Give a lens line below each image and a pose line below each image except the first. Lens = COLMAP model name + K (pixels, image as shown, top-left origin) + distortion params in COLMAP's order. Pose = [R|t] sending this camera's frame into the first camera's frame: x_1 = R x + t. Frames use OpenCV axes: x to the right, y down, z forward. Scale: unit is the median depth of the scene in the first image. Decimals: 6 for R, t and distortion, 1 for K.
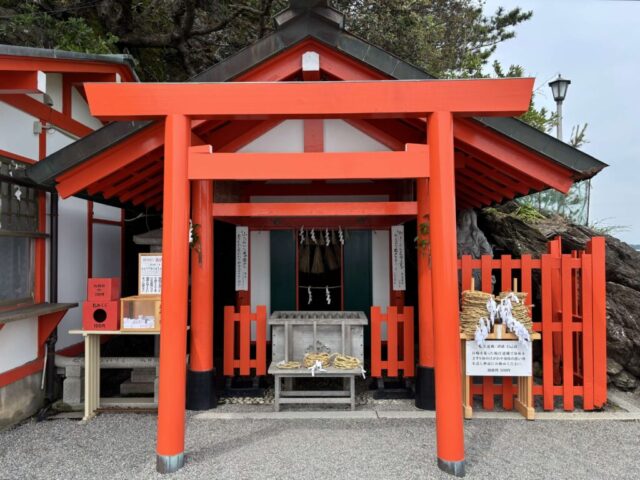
lens RADIAL K [[482.3, 0, 320.0], [0, 482.3, 240.0], [0, 0, 1]] dist [0.029346, -0.008626]
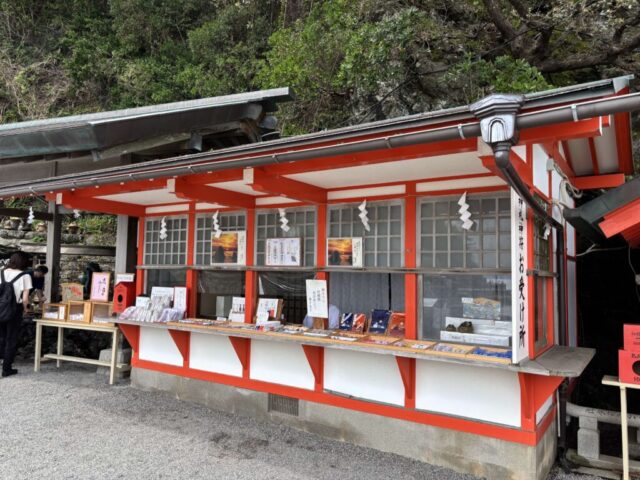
lens RADIAL K [[482.3, 0, 320.0], [0, 482.3, 240.0], [0, 0, 1]] dist [0.029346, -0.008626]
pose [[0.849174, -0.016797, -0.527847, -0.446956], [-0.011653, 0.998655, -0.050525, -0.023153], [0.527985, 0.049055, 0.847836, -0.068808]]
